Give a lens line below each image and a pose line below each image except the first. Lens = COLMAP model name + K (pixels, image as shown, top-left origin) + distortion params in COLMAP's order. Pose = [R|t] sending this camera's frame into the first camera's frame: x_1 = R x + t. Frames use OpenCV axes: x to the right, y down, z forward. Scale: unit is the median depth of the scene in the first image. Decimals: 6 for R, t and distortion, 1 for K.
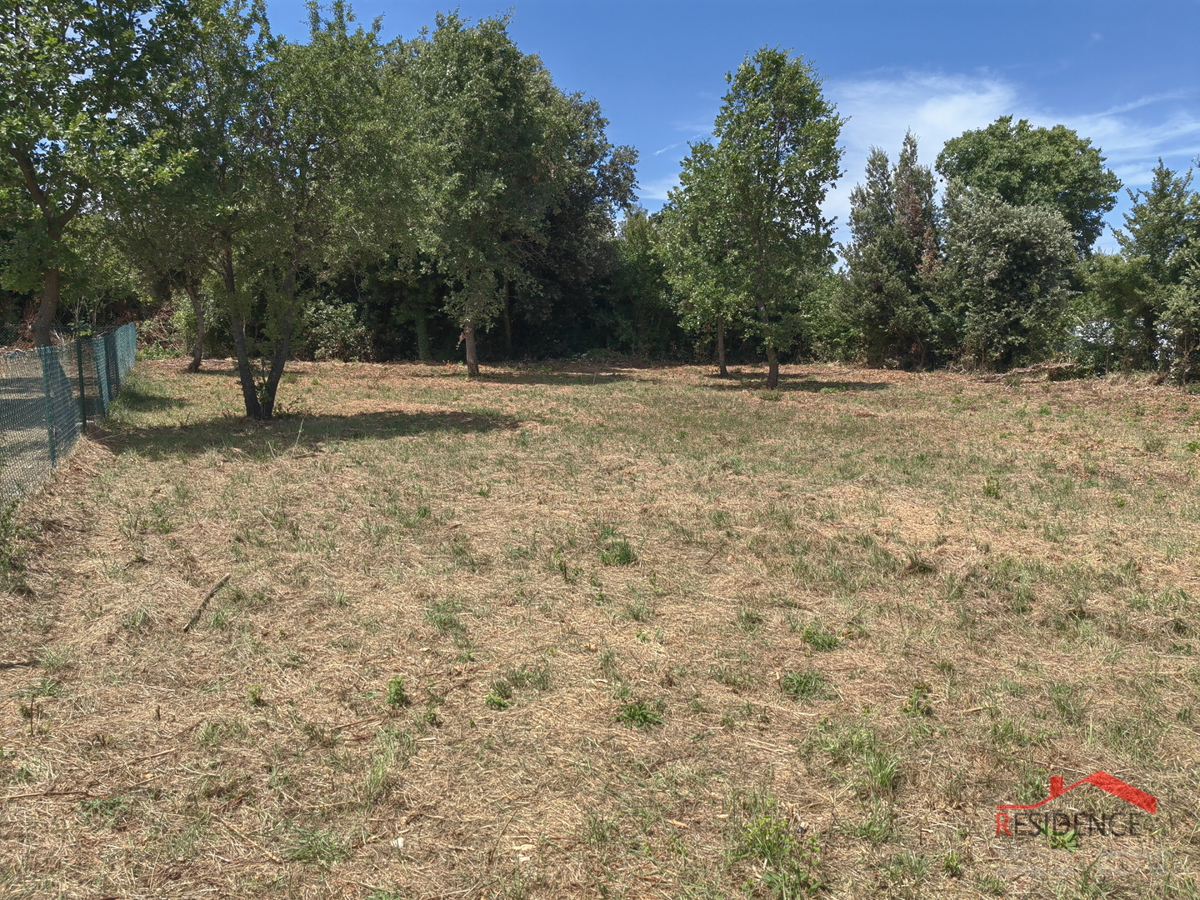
lens RADIAL K [[972.3, 0, 569.6], [0, 972.3, 443.8], [0, 0, 1]] dist [0.050693, -0.056364]
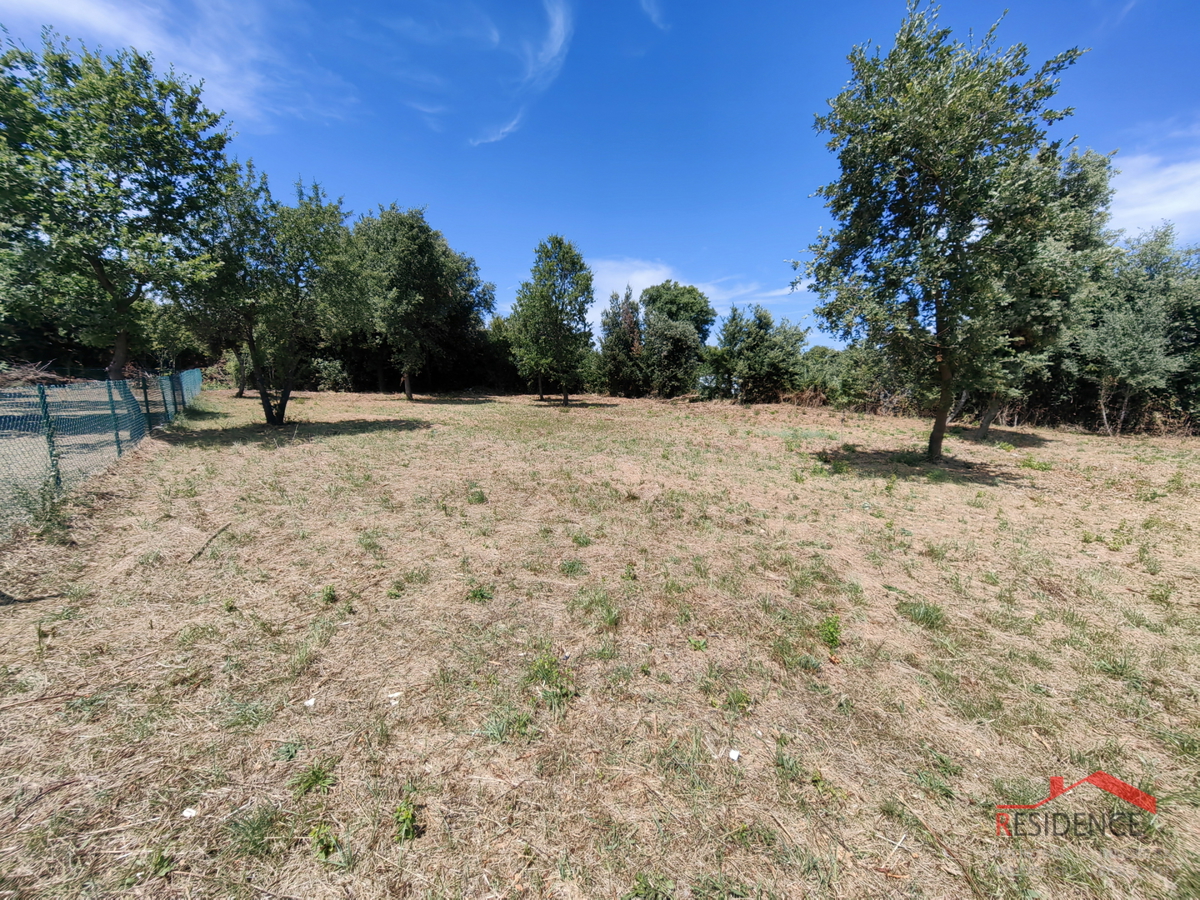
lens RADIAL K [[465.3, 0, 600.0], [0, 465.3, 450.0], [0, 0, 1]] dist [-0.001669, 0.005053]
pose [[0.964511, -0.026105, 0.262749, 0.034218], [0.016328, 0.999093, 0.039326, -0.005234], [-0.263537, -0.033640, 0.964062, 0.075032]]
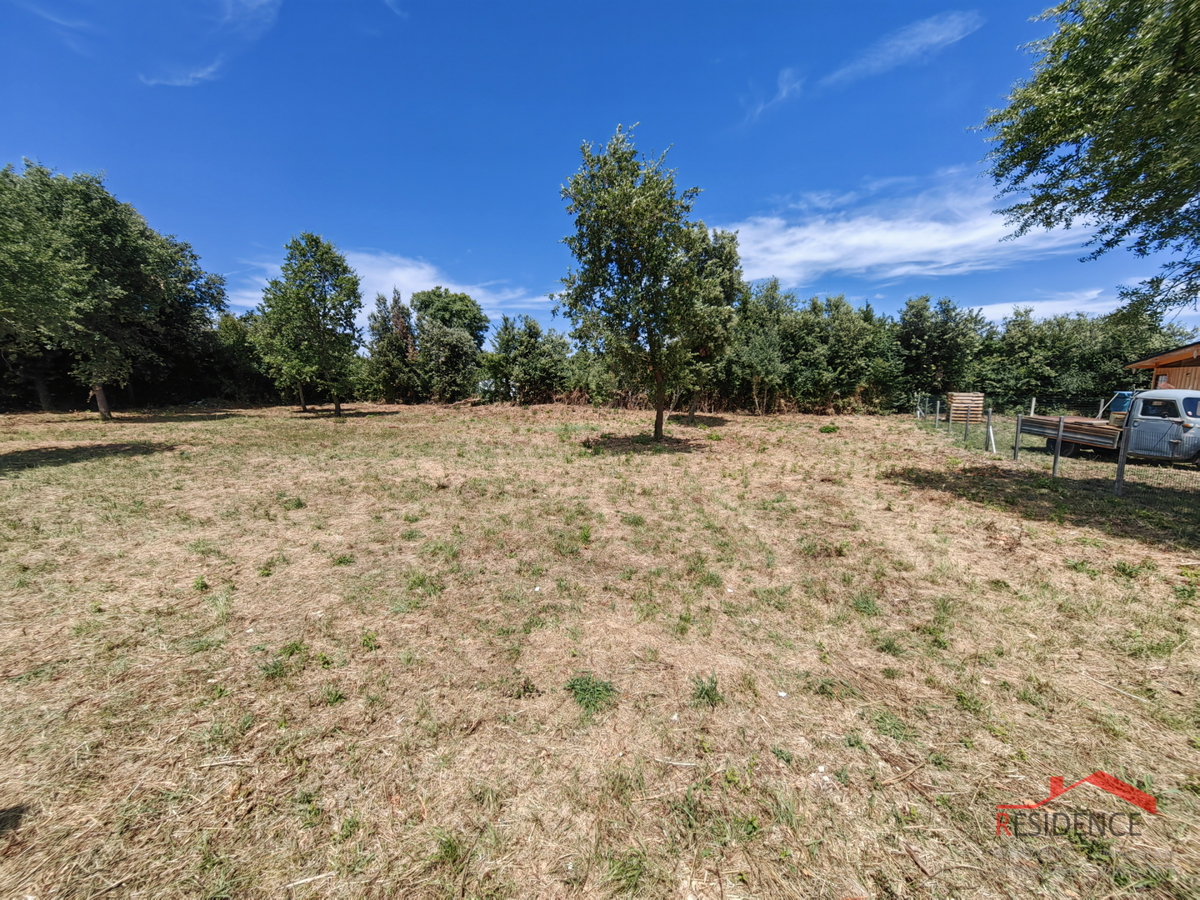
lens RADIAL K [[530.4, 0, 606.8], [0, 530.4, 439.7], [0, 0, 1]] dist [0.001181, 0.000015]
pose [[0.746442, -0.084194, 0.660103, -0.135240], [0.087549, 0.995766, 0.028007, 0.006848], [-0.659666, 0.036886, 0.750653, -0.180625]]
